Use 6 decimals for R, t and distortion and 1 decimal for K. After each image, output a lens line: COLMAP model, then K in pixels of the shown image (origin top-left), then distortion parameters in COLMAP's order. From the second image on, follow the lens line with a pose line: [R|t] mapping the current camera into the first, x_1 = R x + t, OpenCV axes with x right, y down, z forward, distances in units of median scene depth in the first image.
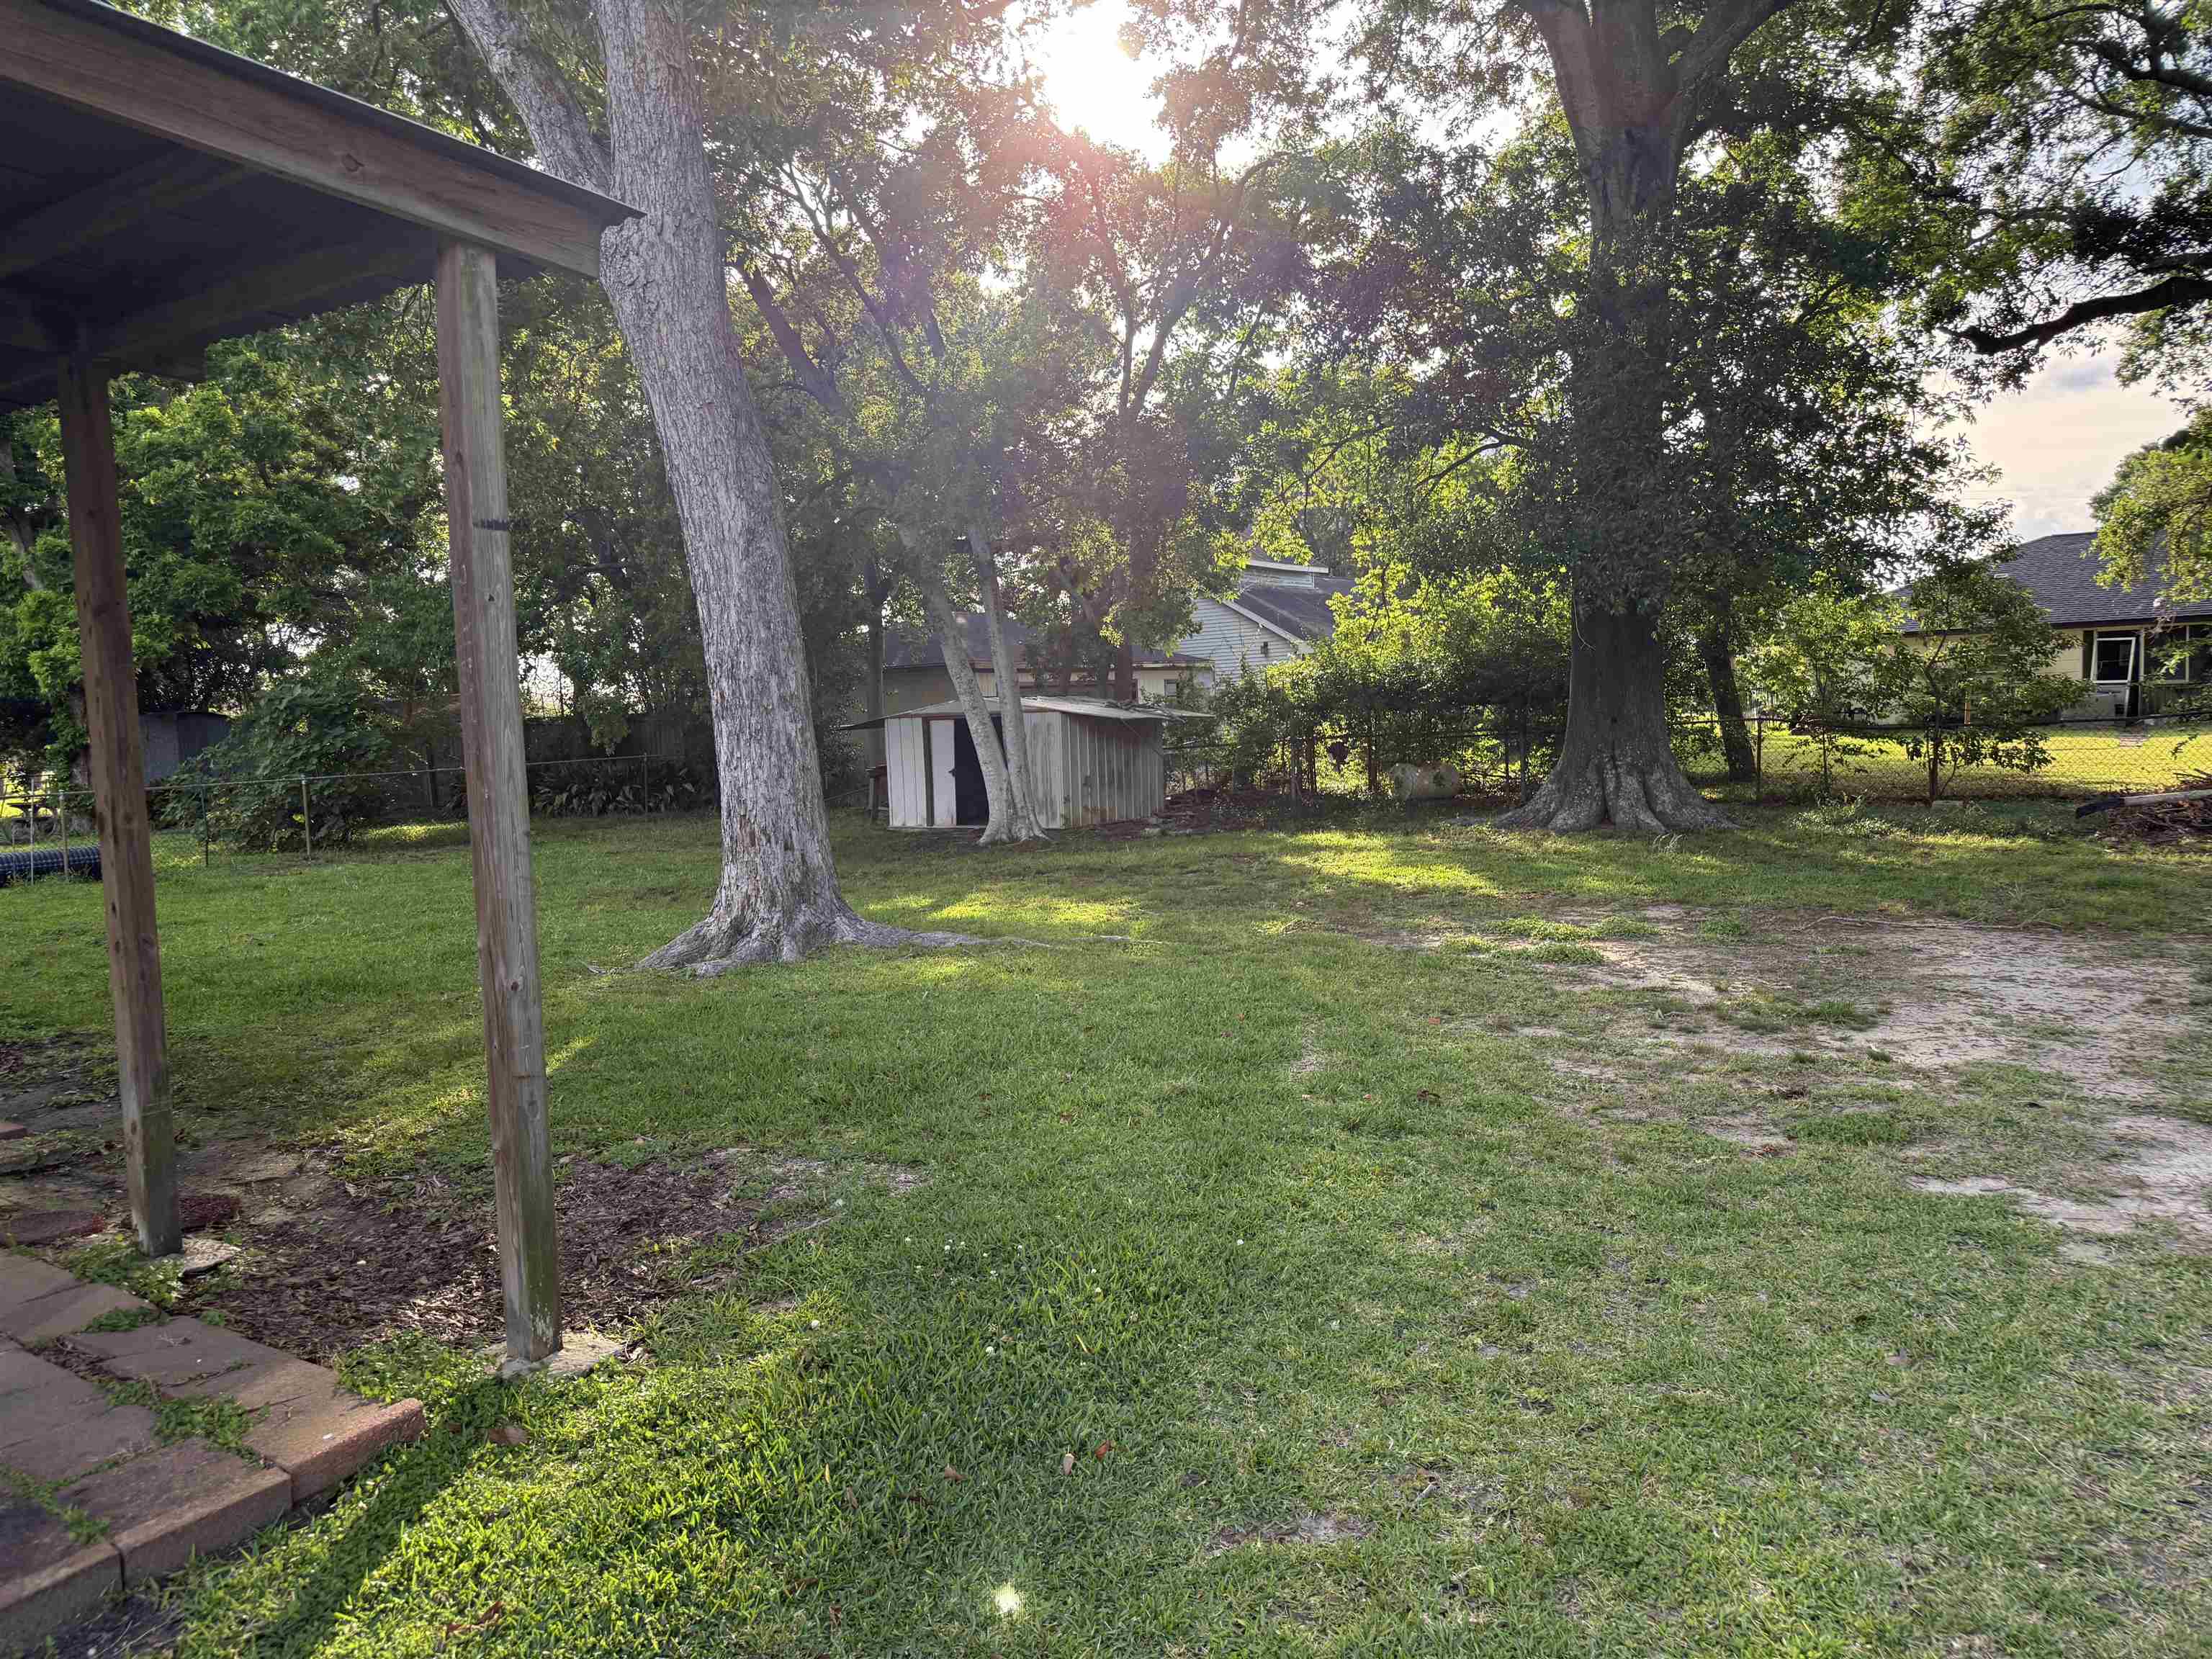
lens RADIAL K [[1540.4, 0, 1106.7], [0, 1540.4, 835.3], [0, 0, 1]] dist [0.008713, 0.000853]
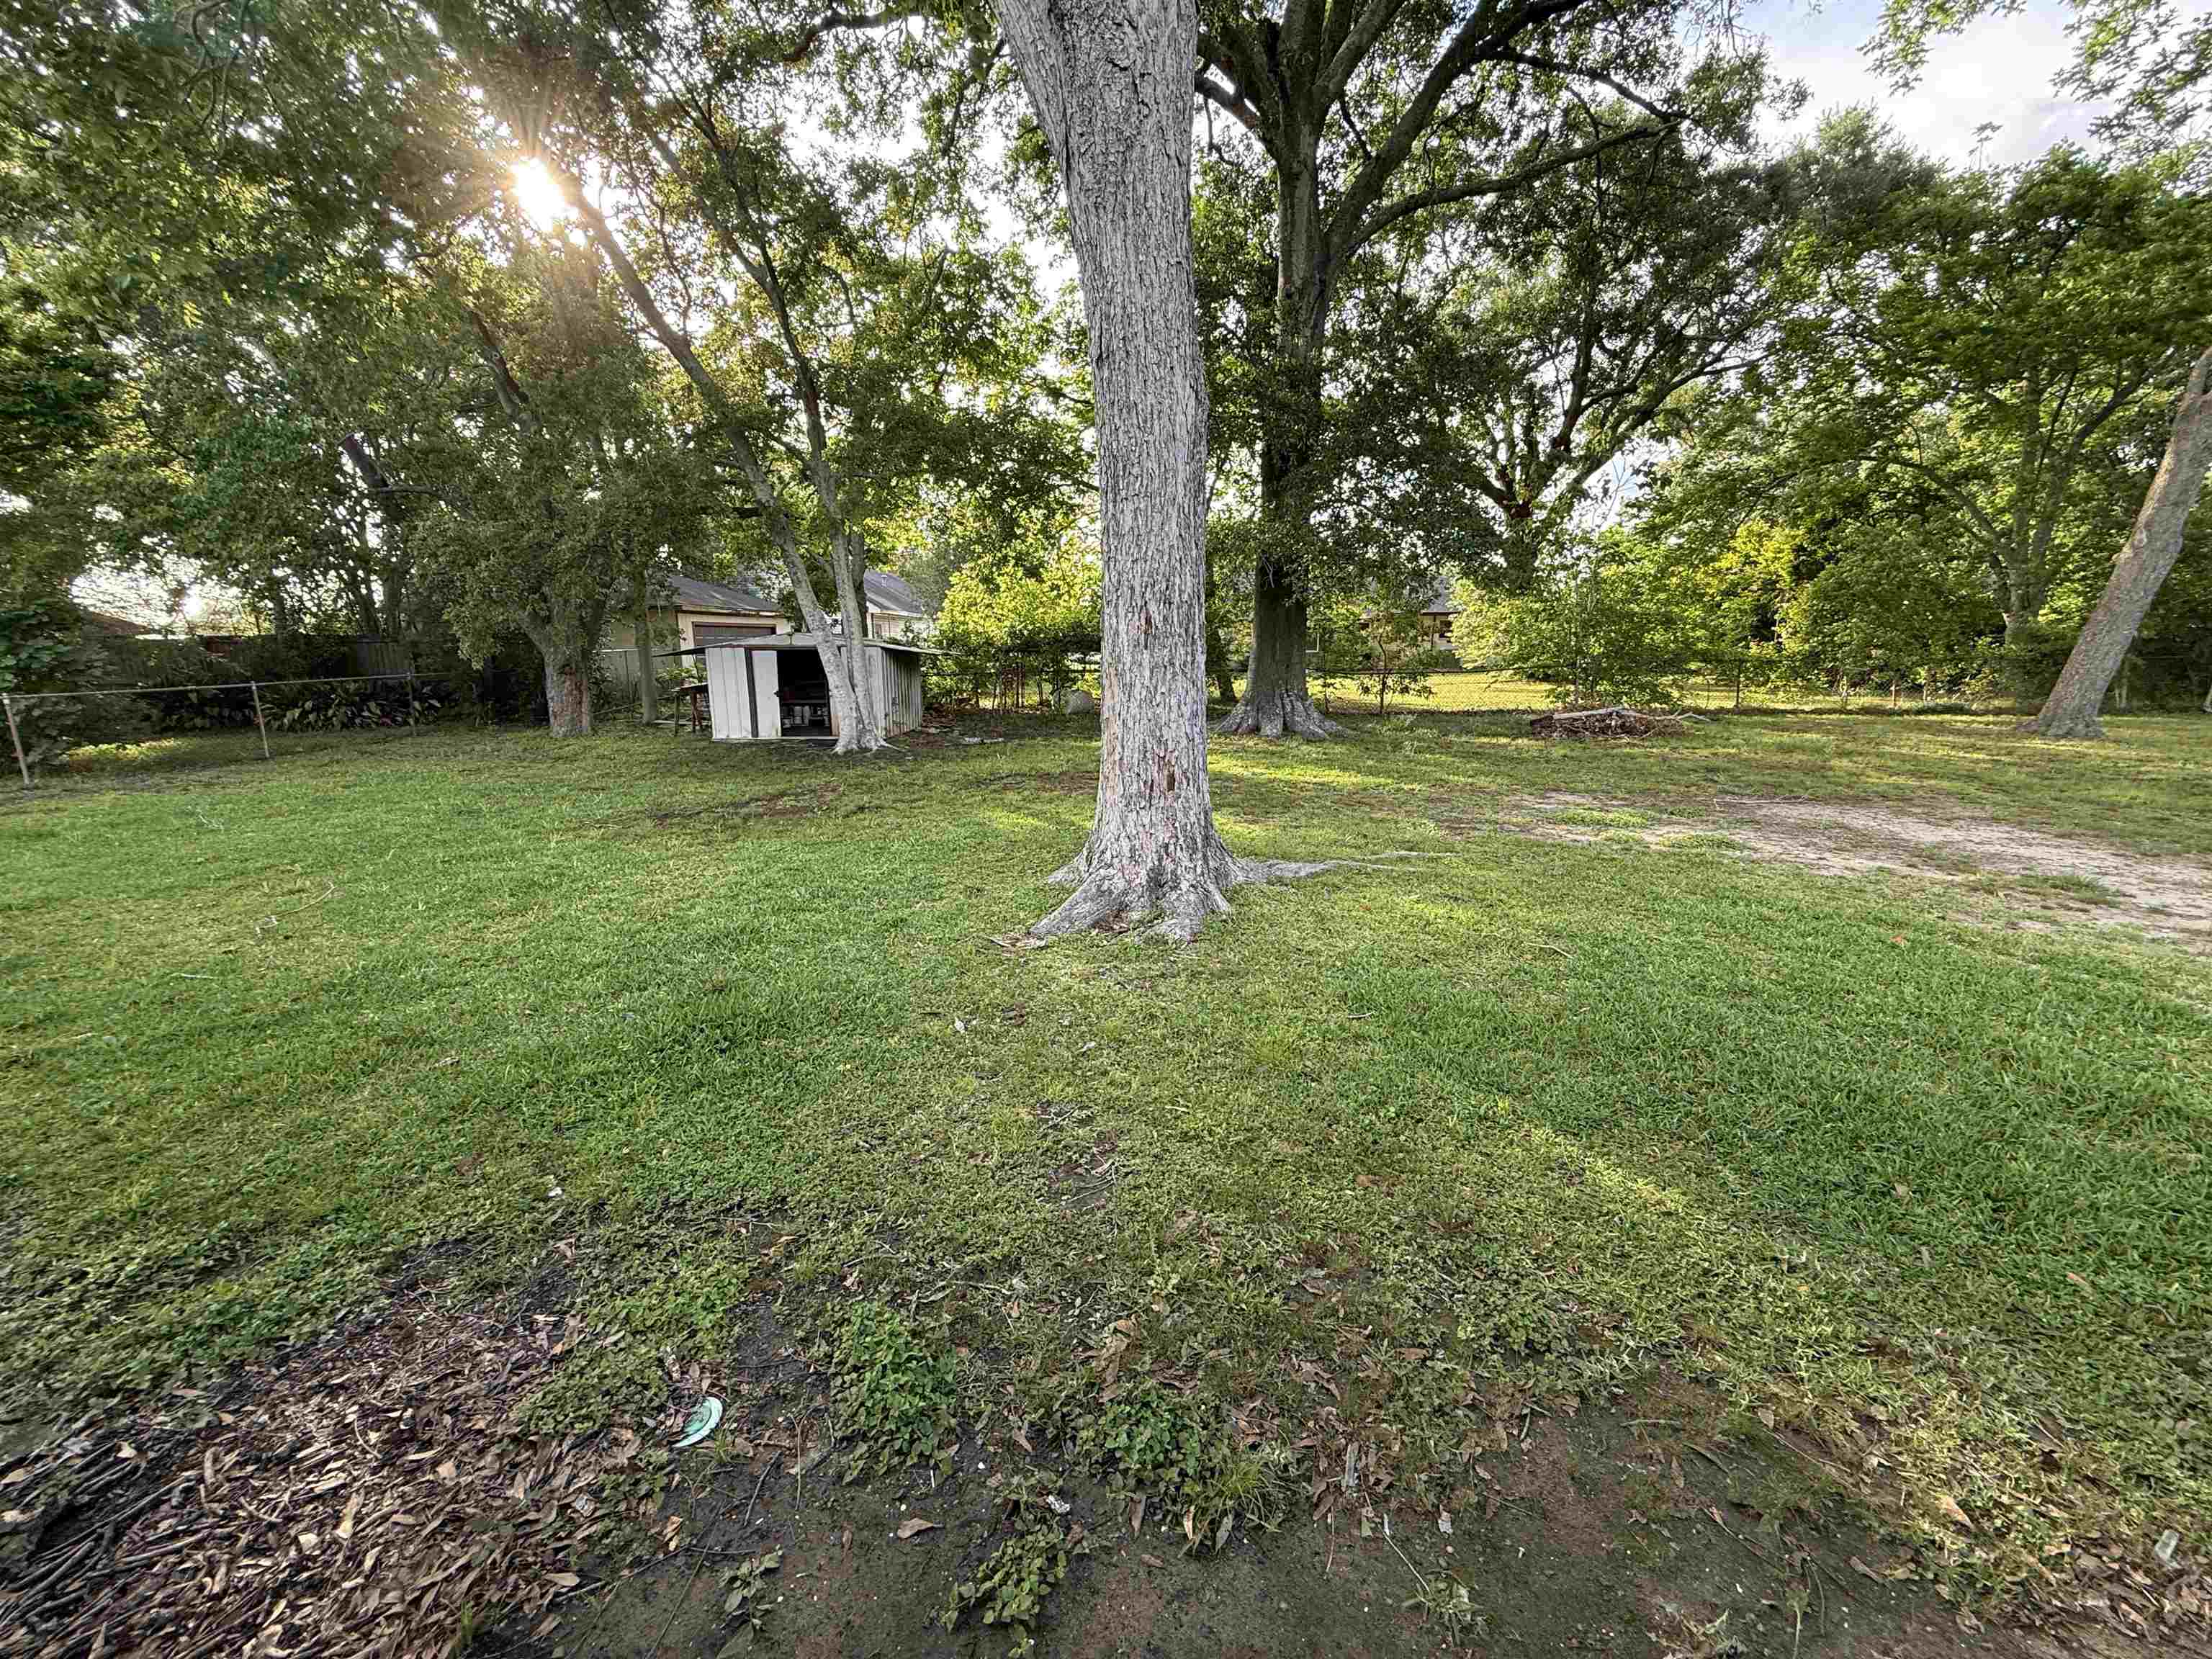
lens RADIAL K [[885.0, 0, 1096.7], [0, 885.0, 826.0], [0, 0, 1]] dist [0.000893, 0.000419]
pose [[0.851541, -0.069681, 0.519636, -0.275568], [0.010104, 0.993126, 0.116616, -0.017500], [-0.524190, -0.094053, 0.846392, 0.289452]]
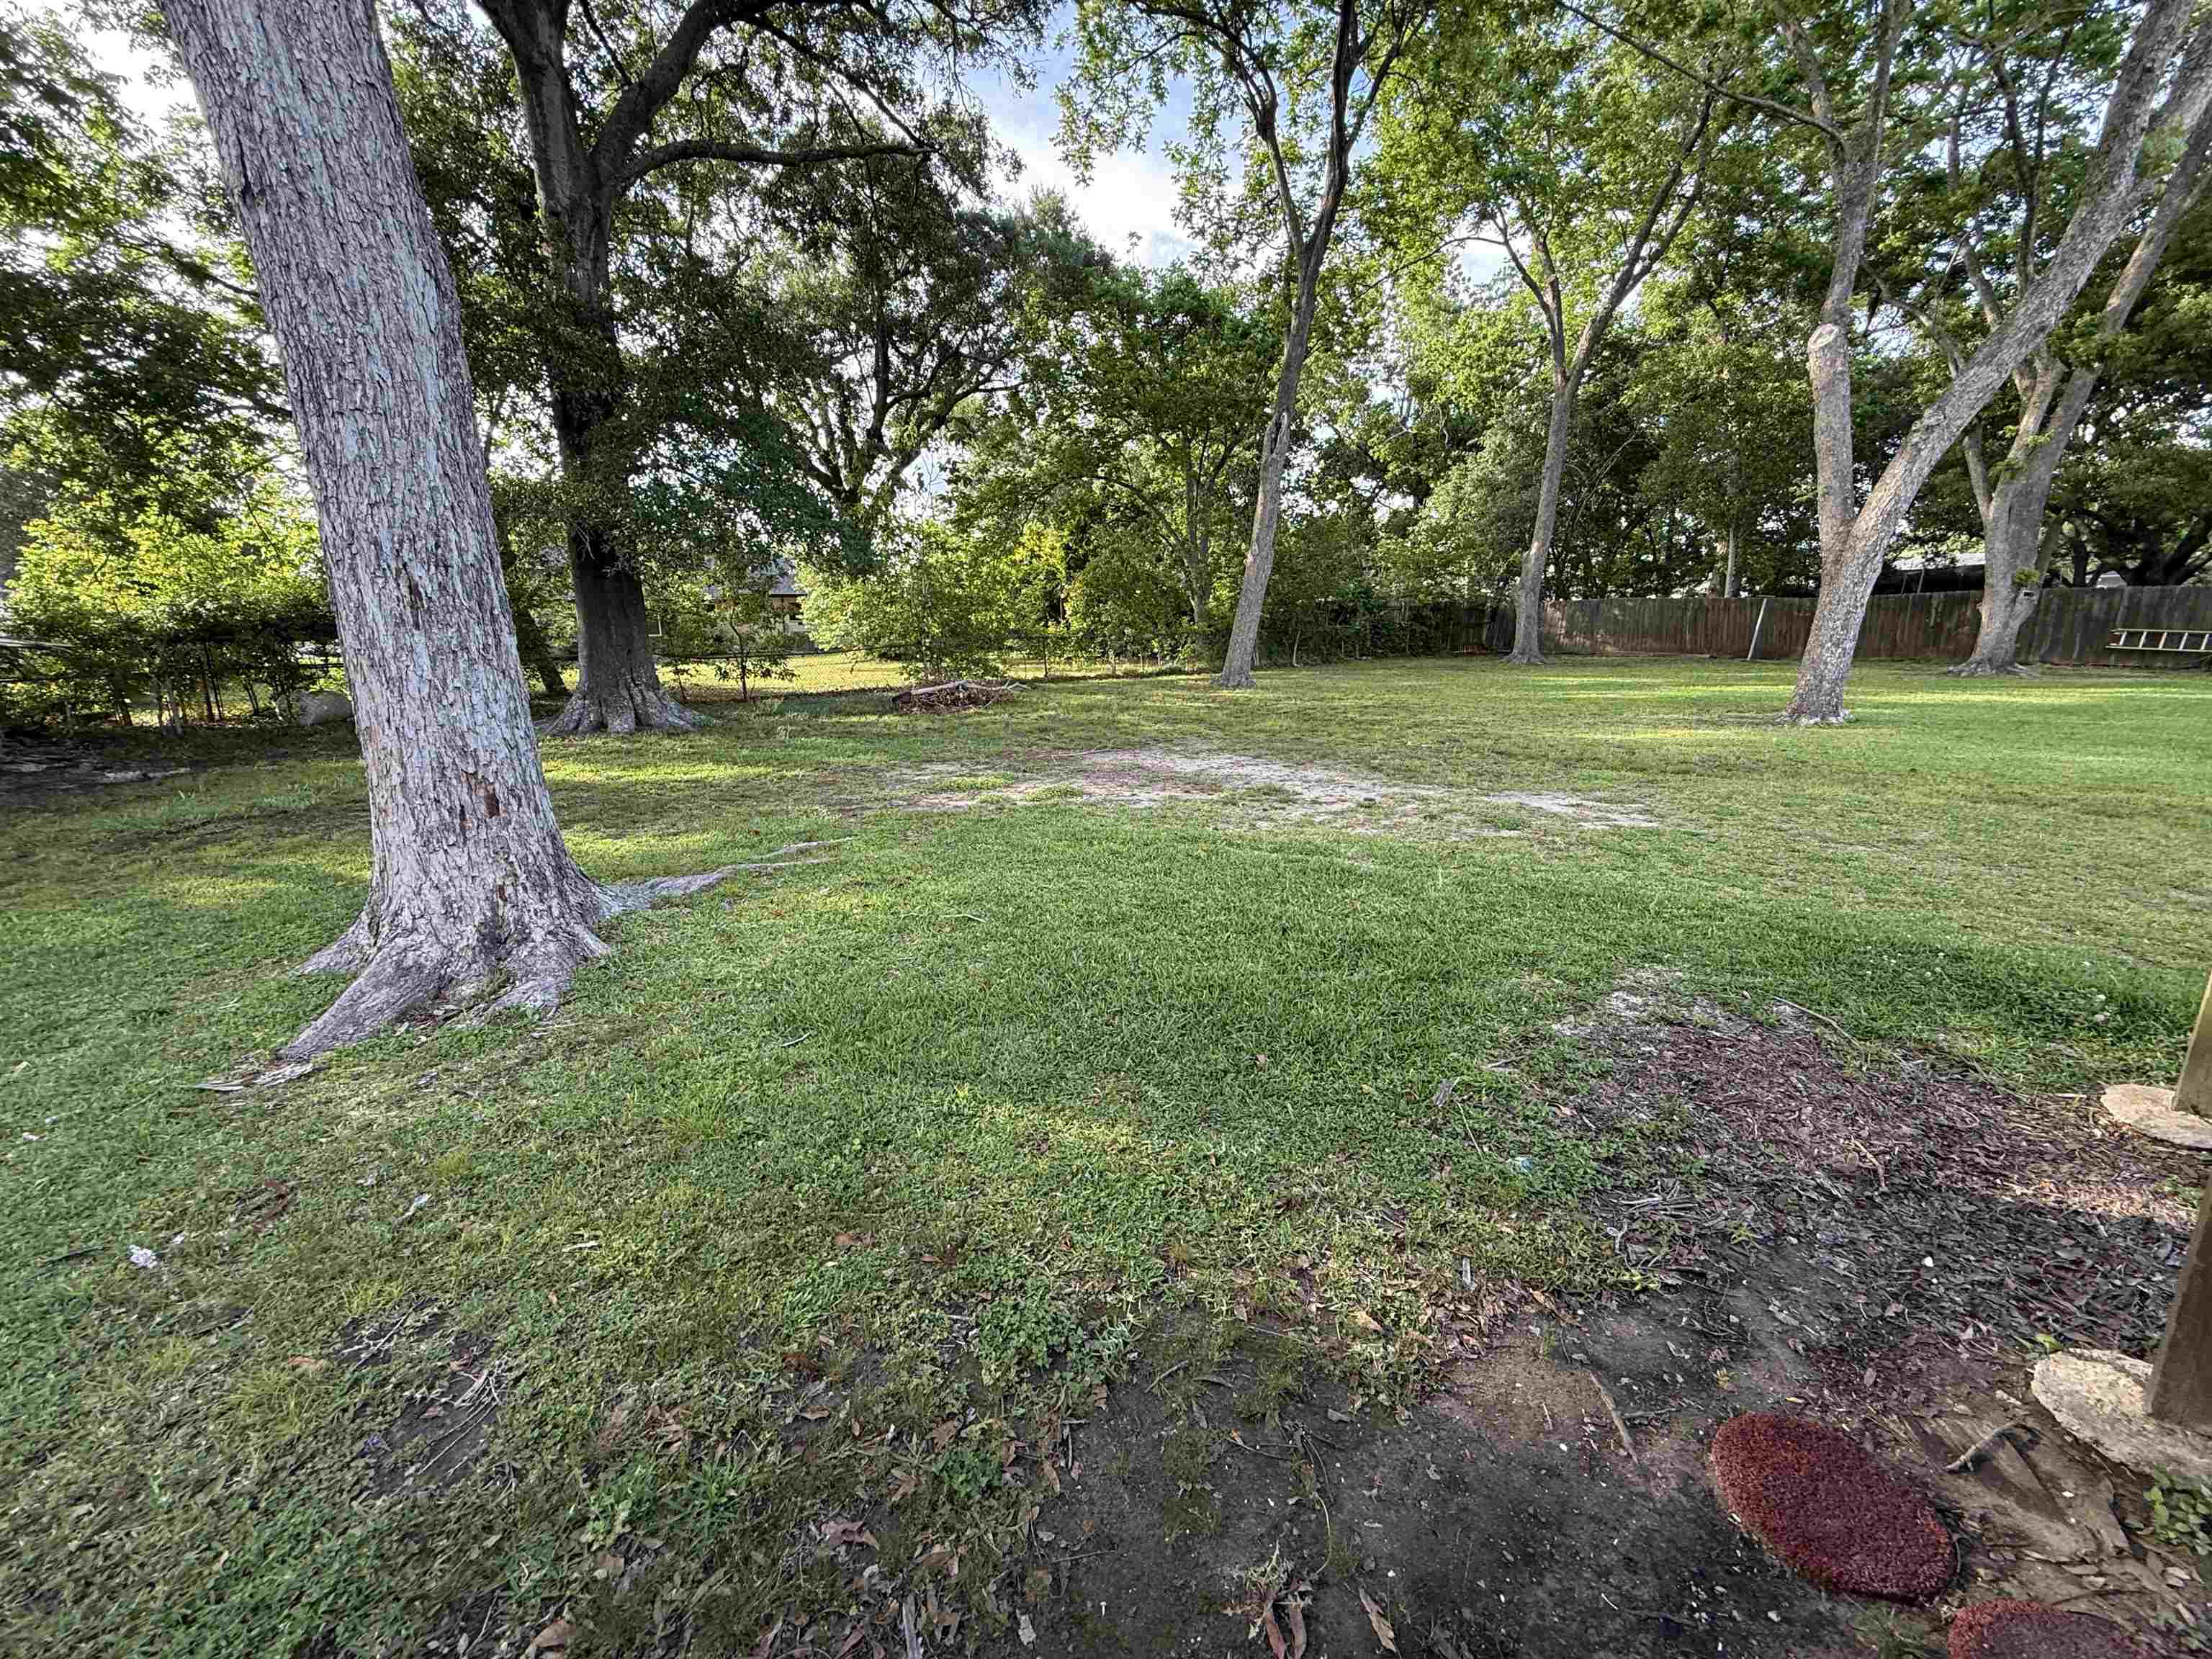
lens RADIAL K [[885.0, 0, 1104.3], [0, 885.0, 826.7], [0, 0, 1]] dist [0.000893, 0.000419]
pose [[0.317569, -0.178370, 0.931308, -0.261668], [0.071038, 0.983864, 0.164212, -0.017711], [-0.945570, 0.014010, 0.325116, 0.307021]]
